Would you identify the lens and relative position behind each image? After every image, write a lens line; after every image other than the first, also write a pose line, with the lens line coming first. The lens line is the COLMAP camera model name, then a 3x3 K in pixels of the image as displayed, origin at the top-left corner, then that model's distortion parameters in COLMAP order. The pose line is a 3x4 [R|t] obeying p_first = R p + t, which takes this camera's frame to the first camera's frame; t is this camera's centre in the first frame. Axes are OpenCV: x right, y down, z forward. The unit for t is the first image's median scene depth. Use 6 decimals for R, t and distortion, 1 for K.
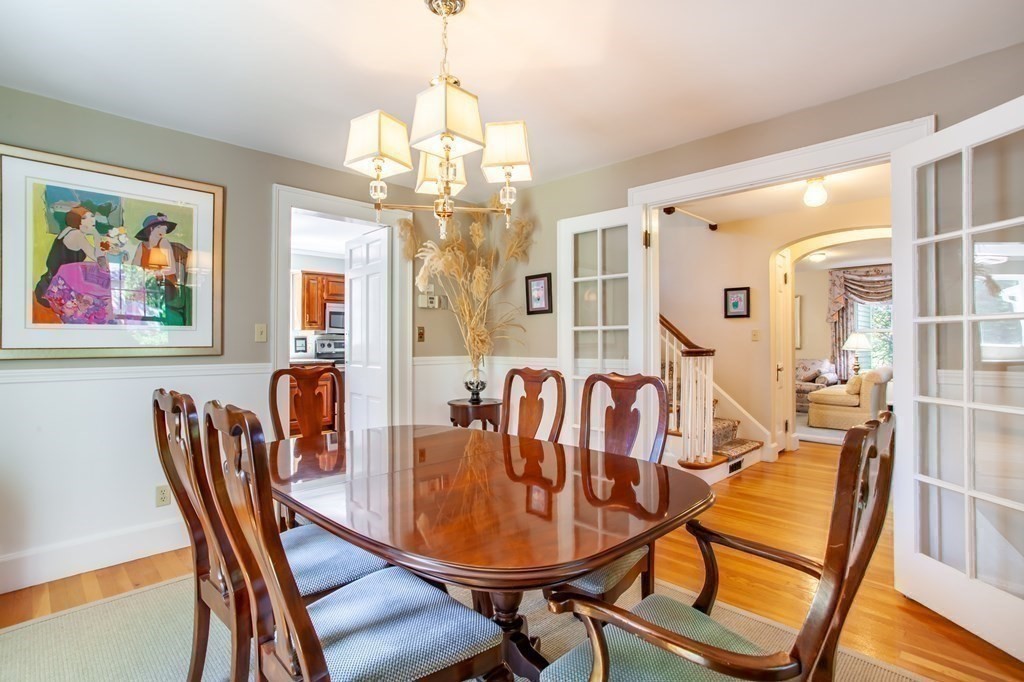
lens RADIAL K [[513.3, 0, 512.0], [0, 513.3, 341.0], [0, 0, 1]] dist [-0.028808, 0.000052]
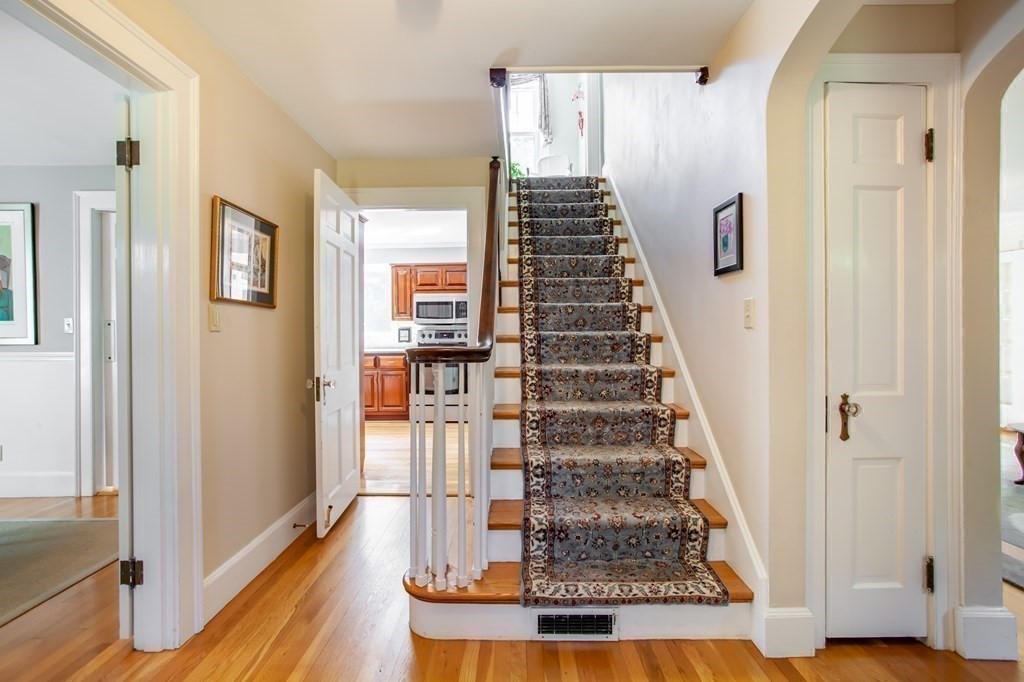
lens RADIAL K [[497.0, 0, 491.2], [0, 497.0, 336.0], [0, 0, 1]] dist [-0.001242, -0.000001]
pose [[0.691344, 0.001548, -0.722524, 0.447610], [0.006692, 0.999941, 0.008545, 0.001580], [0.722494, -0.010743, 0.691293, 0.433027]]
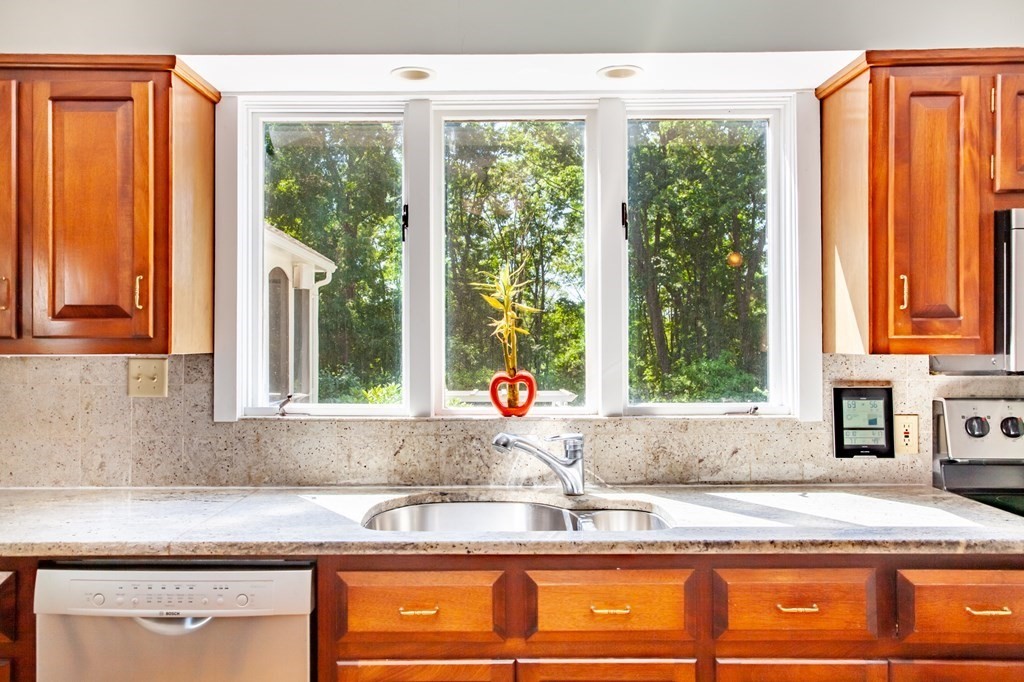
lens RADIAL K [[803.2, 0, 483.5], [0, 803.2, 338.1], [0, 0, 1]] dist [0.011661, 0.007924]
pose [[0.690311, -0.008607, -0.723462, -0.282094], [0.002805, 0.999954, -0.009220, -0.025230], [0.723507, 0.004336, 0.690303, 0.657582]]
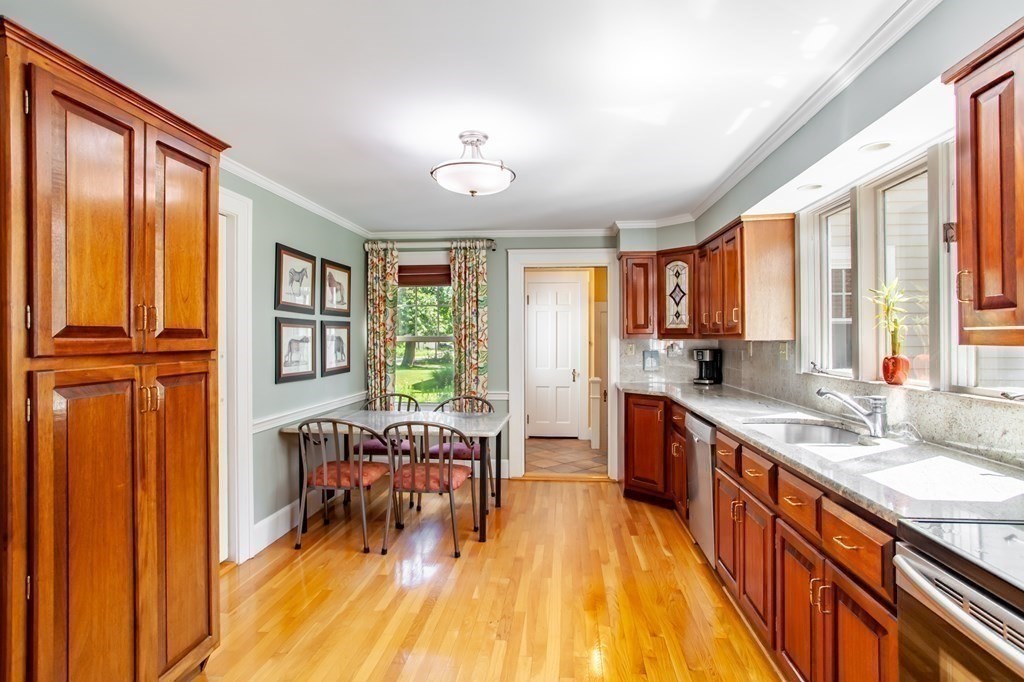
lens RADIAL K [[532.5, 0, 538.2], [0, 532.5, 338.7], [0, 0, 1]] dist [-0.000839, 0.000515]
pose [[-0.749084, 0.002942, -0.662468, -0.124634], [0.002772, 0.999995, 0.001306, -0.024612], [0.662469, -0.000858, -0.749089, 1.022486]]
